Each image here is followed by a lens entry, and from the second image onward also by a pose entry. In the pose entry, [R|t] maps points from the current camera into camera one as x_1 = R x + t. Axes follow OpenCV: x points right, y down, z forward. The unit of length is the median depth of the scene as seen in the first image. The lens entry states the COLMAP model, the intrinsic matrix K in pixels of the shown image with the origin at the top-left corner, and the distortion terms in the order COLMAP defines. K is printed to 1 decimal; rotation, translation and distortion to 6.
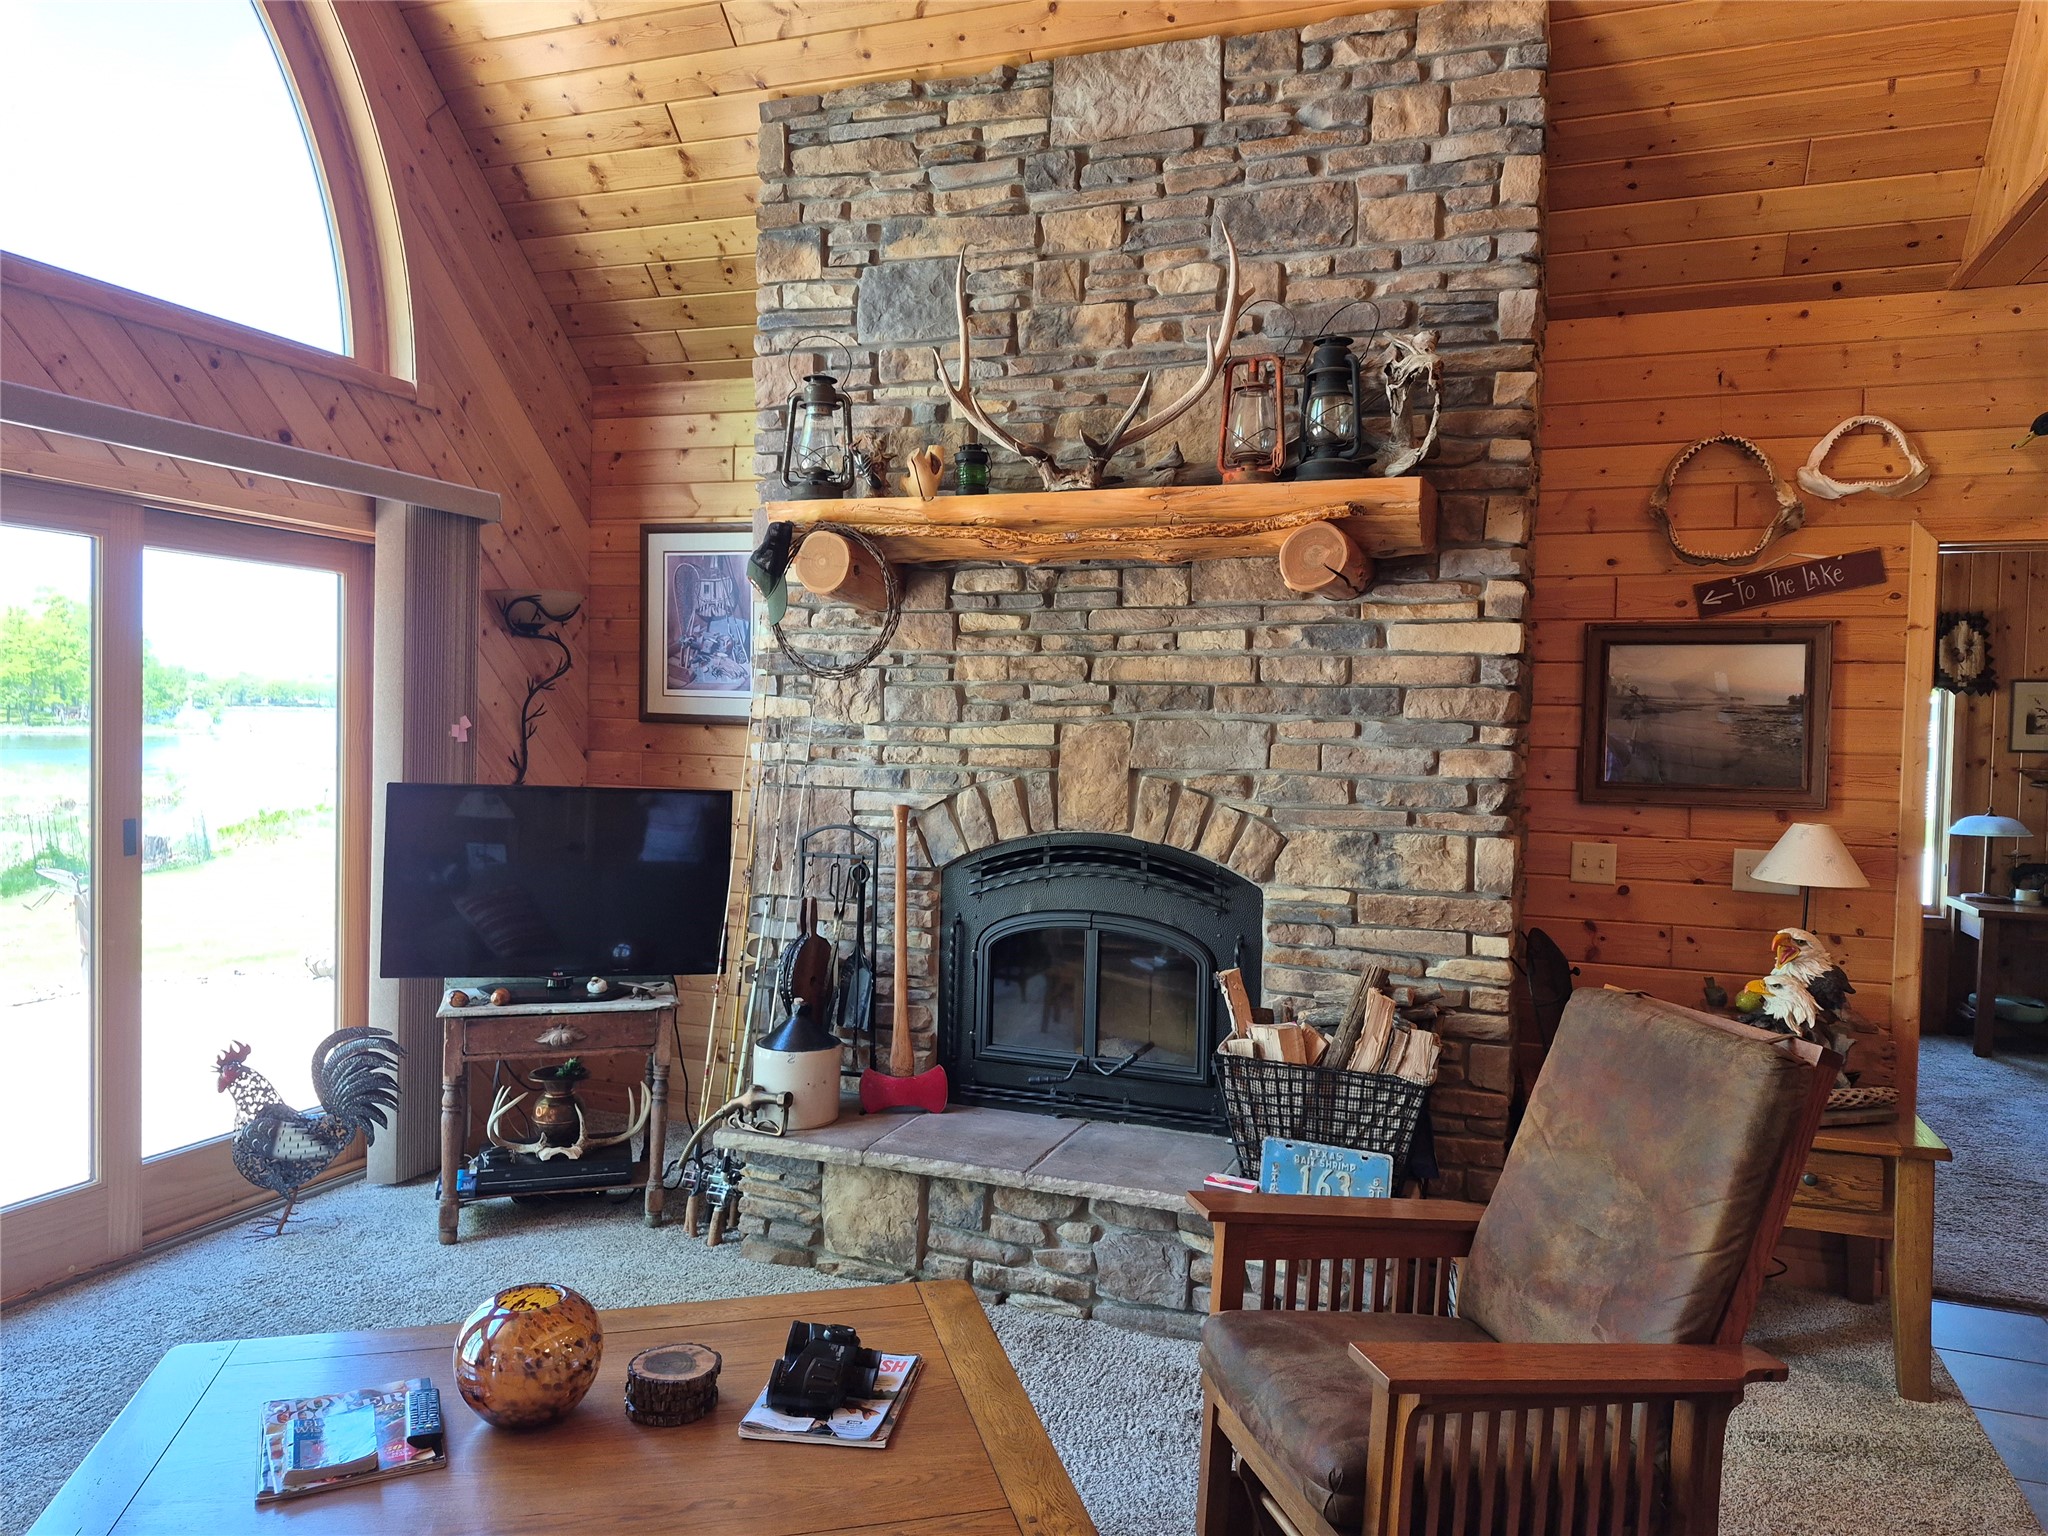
lens RADIAL K [[1420.5, 0, 1025.4], [0, 1420.5, 765.0], [0, 0, 1]] dist [0.087575, -0.098765]
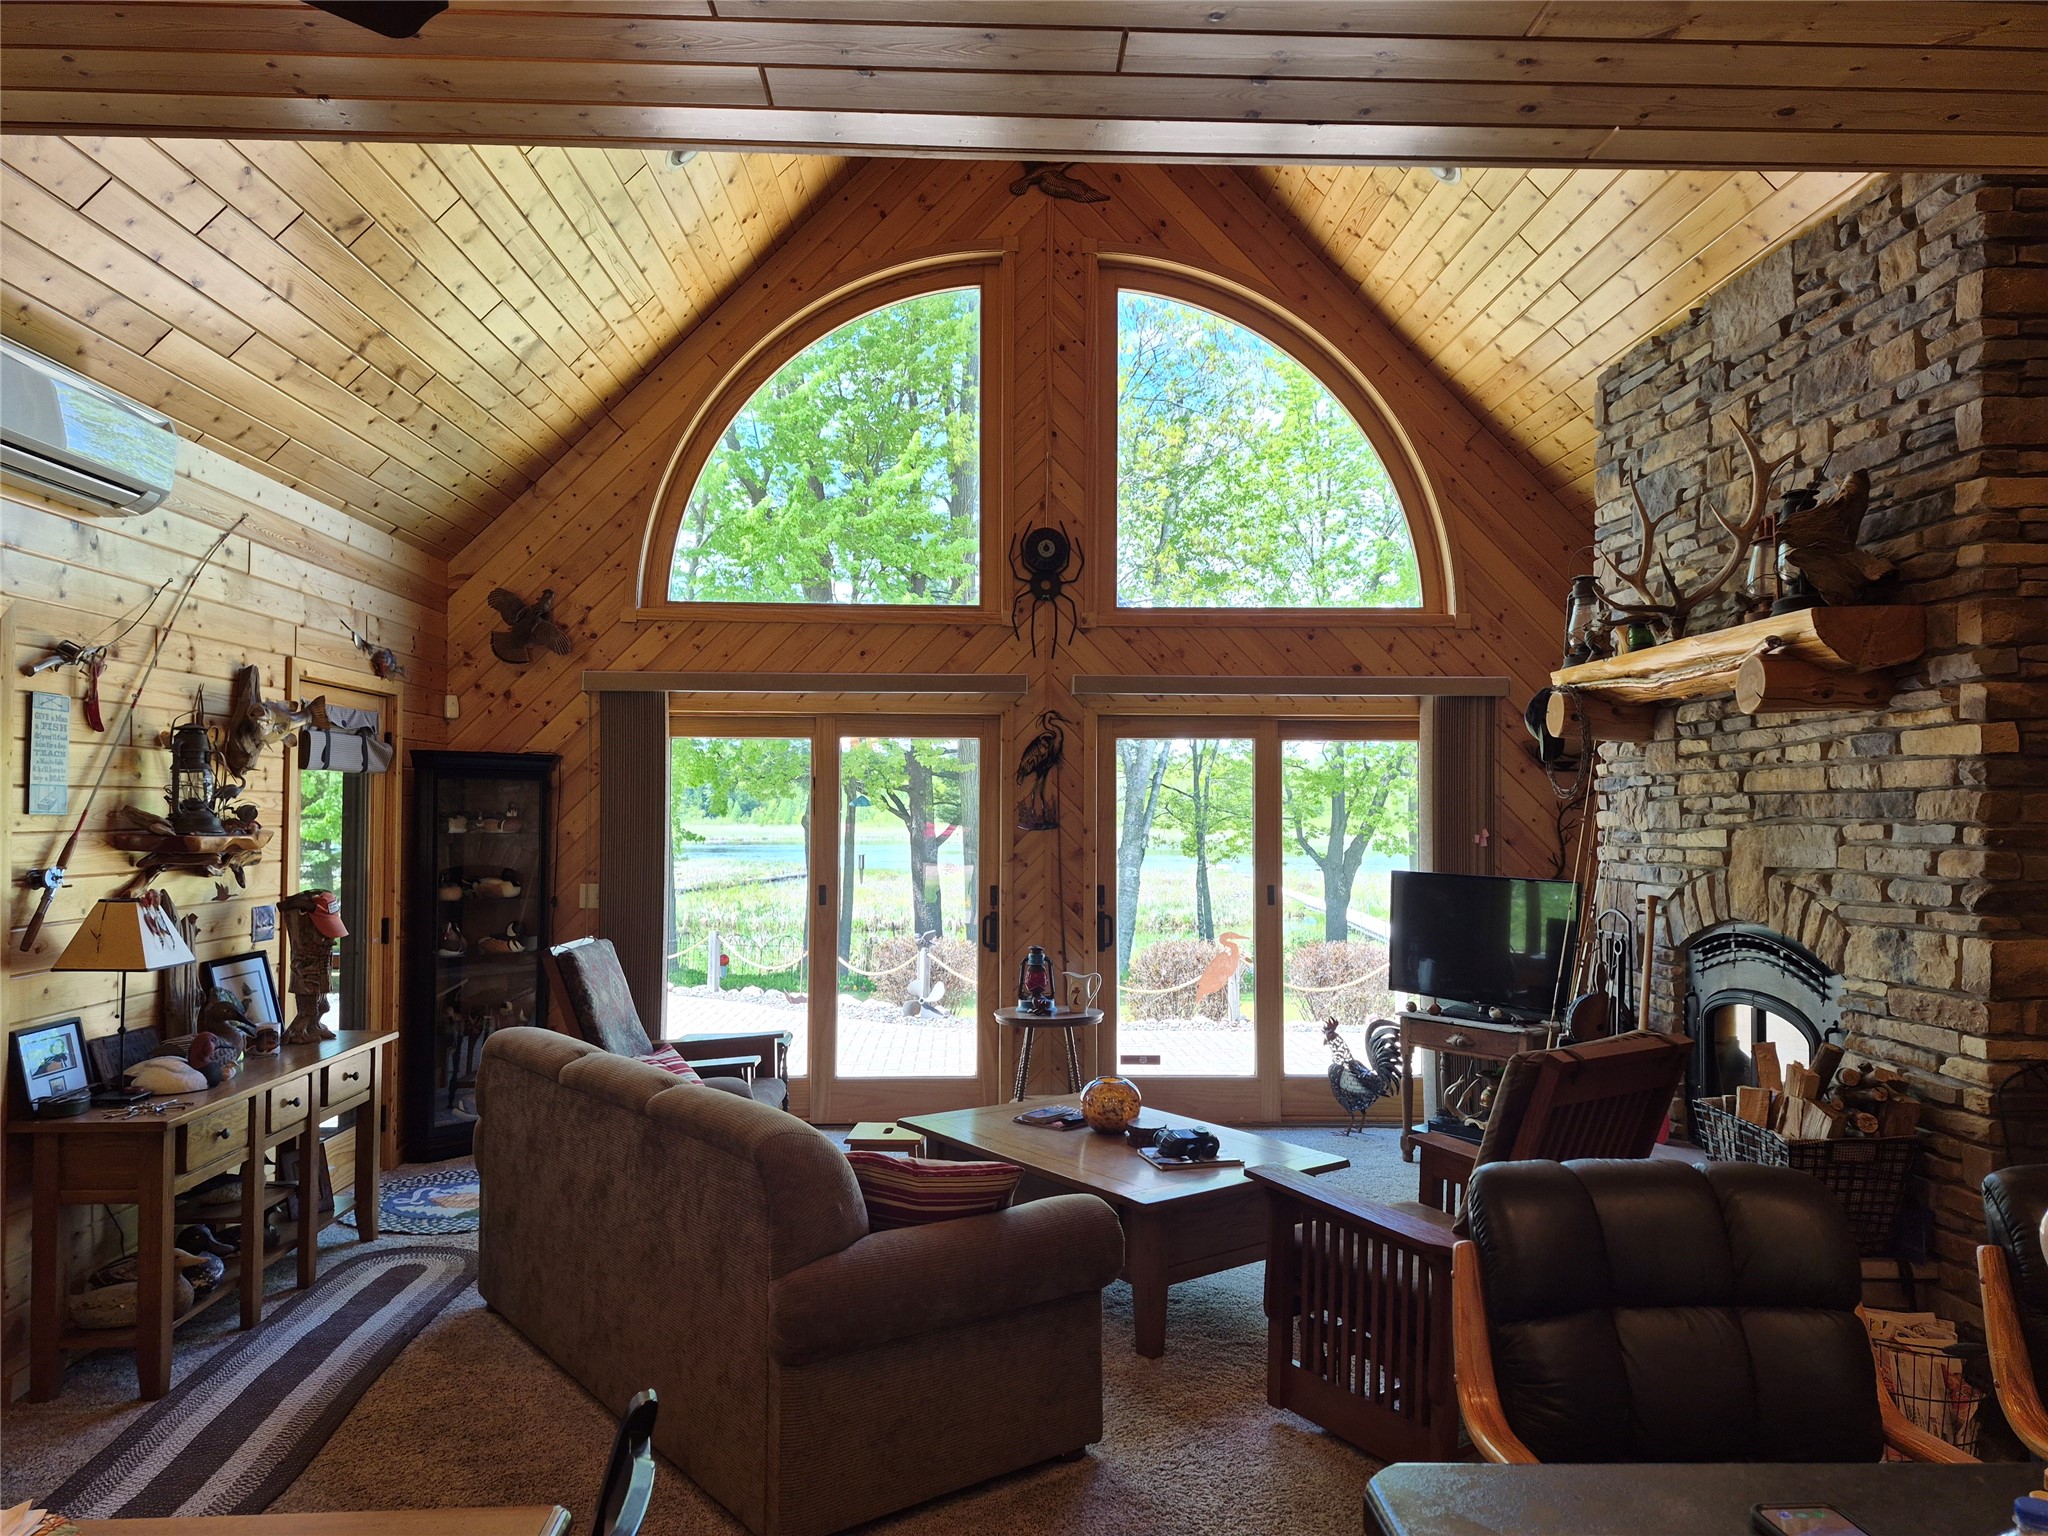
lens RADIAL K [[1420.5, 0, 1039.9], [0, 1420.5, 779.5], [0, 0, 1]] dist [0.087575, -0.098765]
pose [[0.388158, -0.045153, -0.920486, 0.955359], [-0.019654, 0.998166, -0.057252, 0.010323], [0.921383, 0.040314, 0.386558, 0.001327]]
